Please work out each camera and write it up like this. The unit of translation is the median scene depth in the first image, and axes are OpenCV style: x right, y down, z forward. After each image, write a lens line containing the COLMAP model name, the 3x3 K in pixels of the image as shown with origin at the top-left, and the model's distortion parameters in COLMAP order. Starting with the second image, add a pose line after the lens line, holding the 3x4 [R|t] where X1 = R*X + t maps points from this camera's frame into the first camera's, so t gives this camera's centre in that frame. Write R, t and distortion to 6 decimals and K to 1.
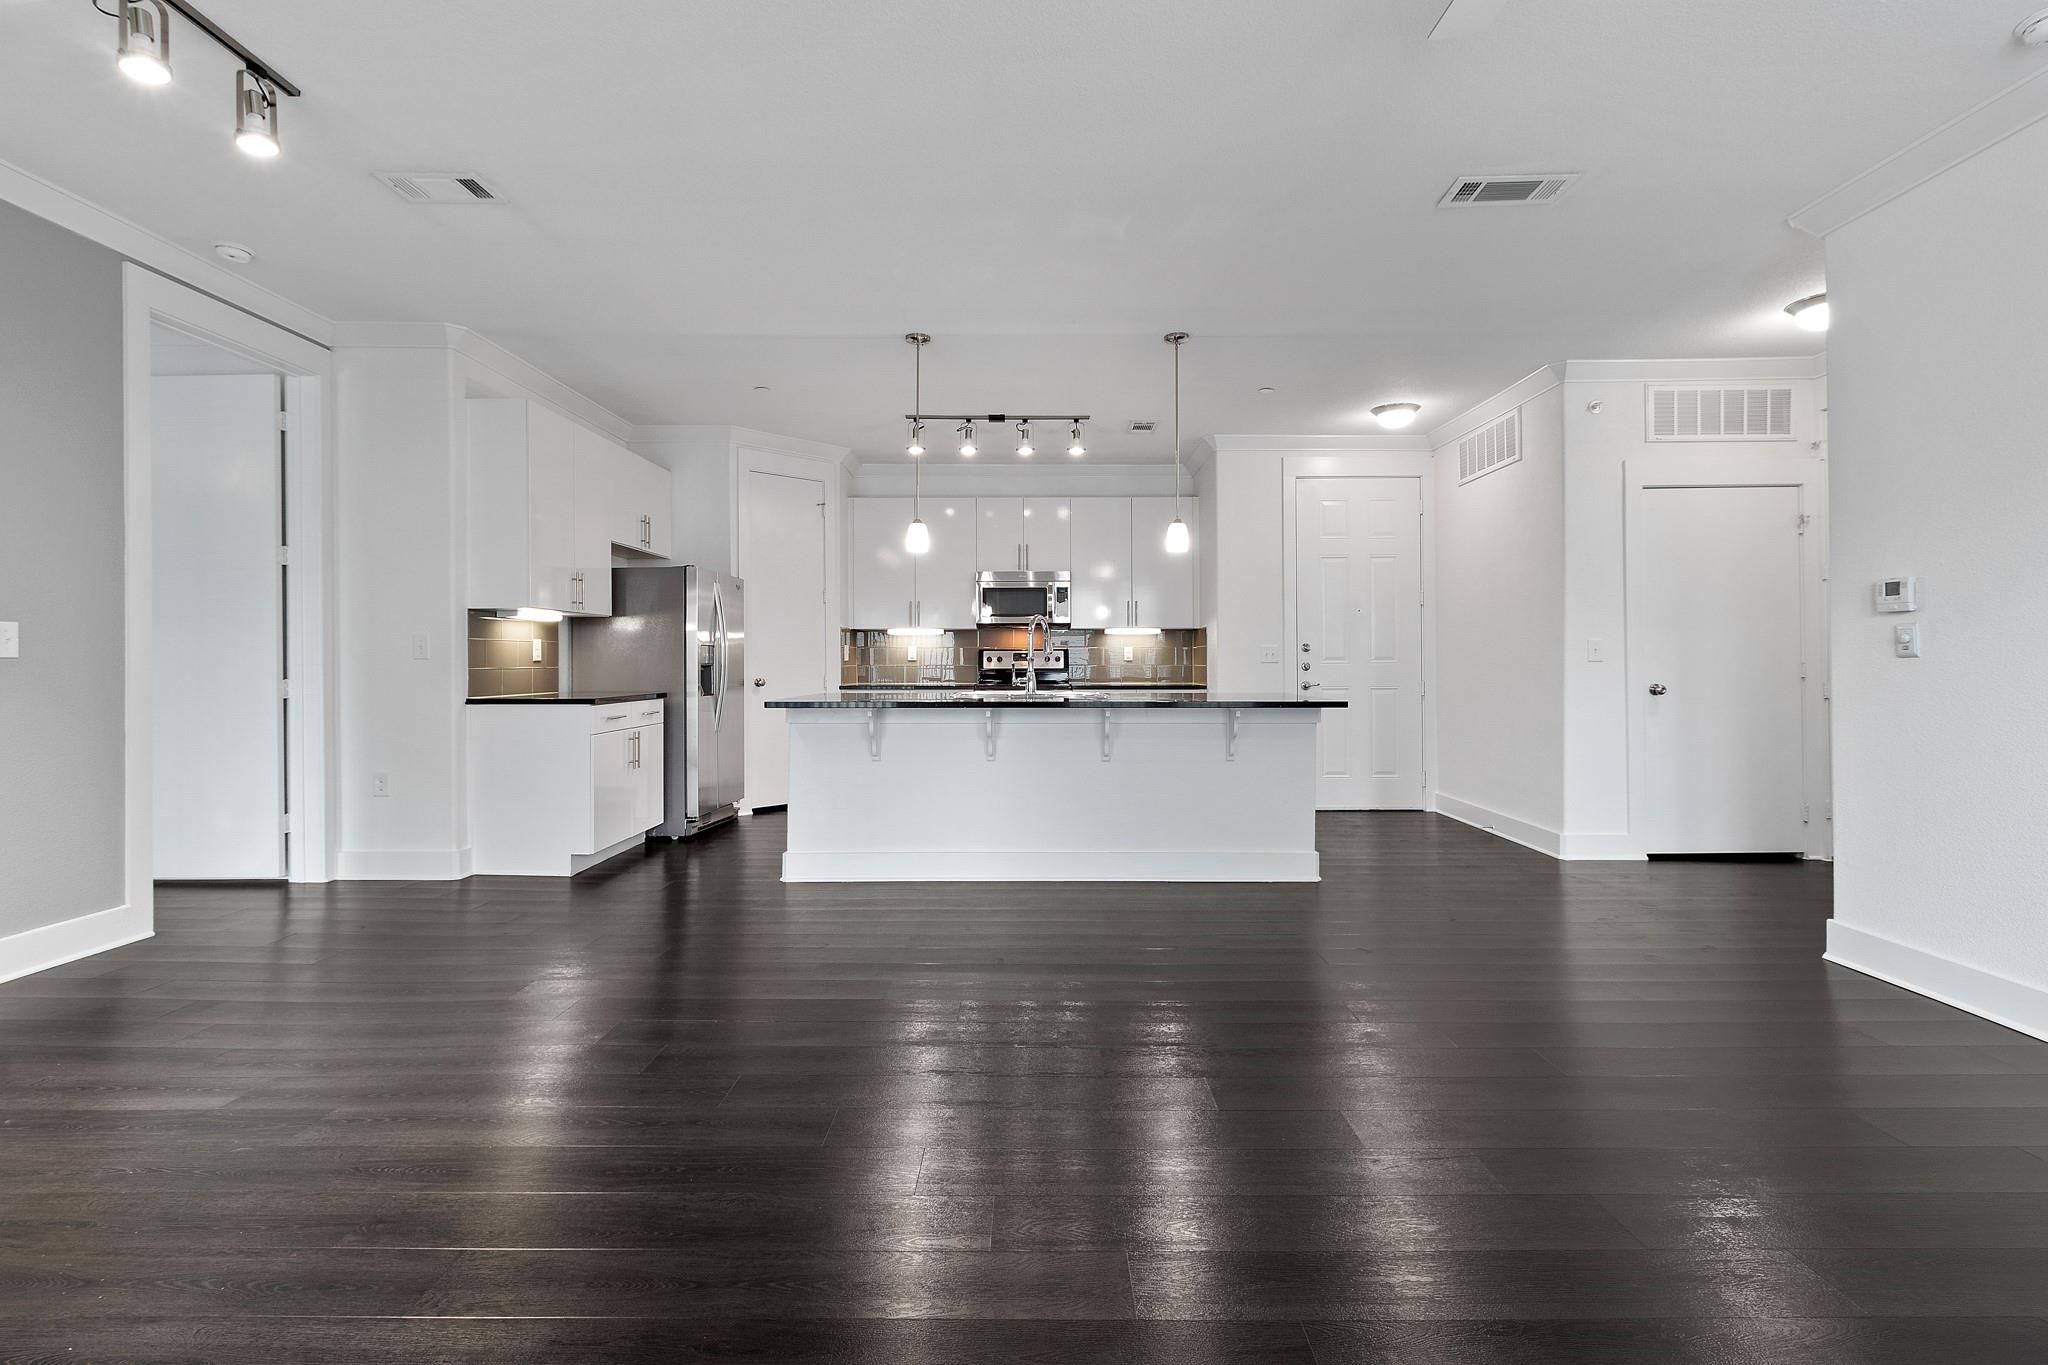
lens RADIAL K [[947.1, 0, 1035.5], [0, 947.1, 673.2], [0, 0, 1]] dist [0.001993, 0.001222]
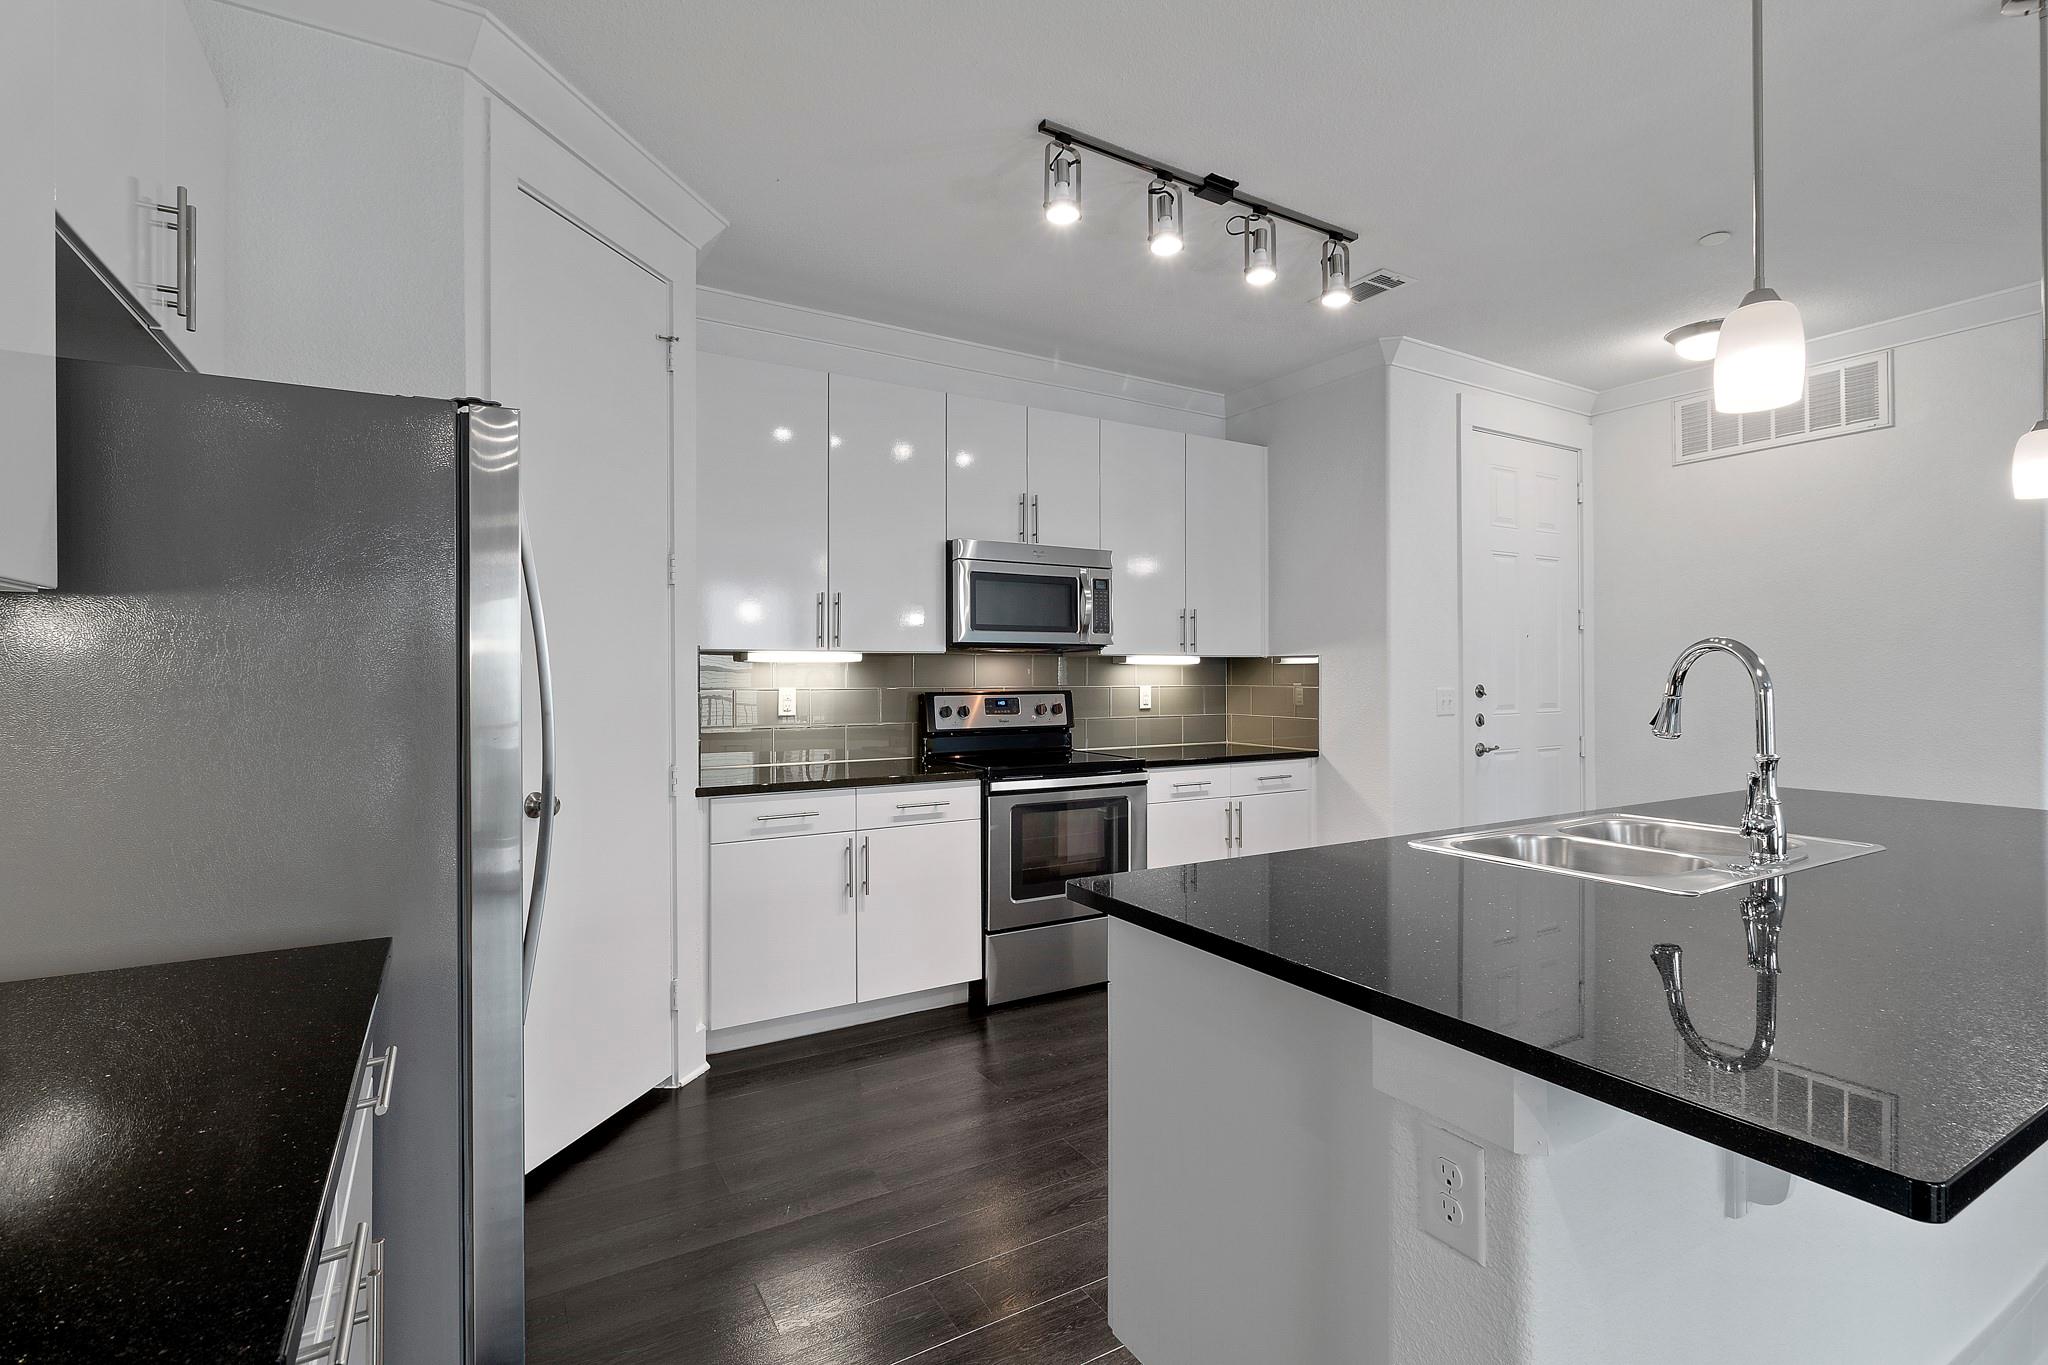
lens RADIAL K [[947.1, 0, 1038.6], [0, 947.1, 673.5], [0, 0, 1]] dist [0.001993, 0.001222]
pose [[0.852308, 0.002284, 0.523036, -0.346399], [0.007263, 0.999842, -0.016202, -0.033558], [-0.522991, 0.017608, 0.852157, 0.666871]]
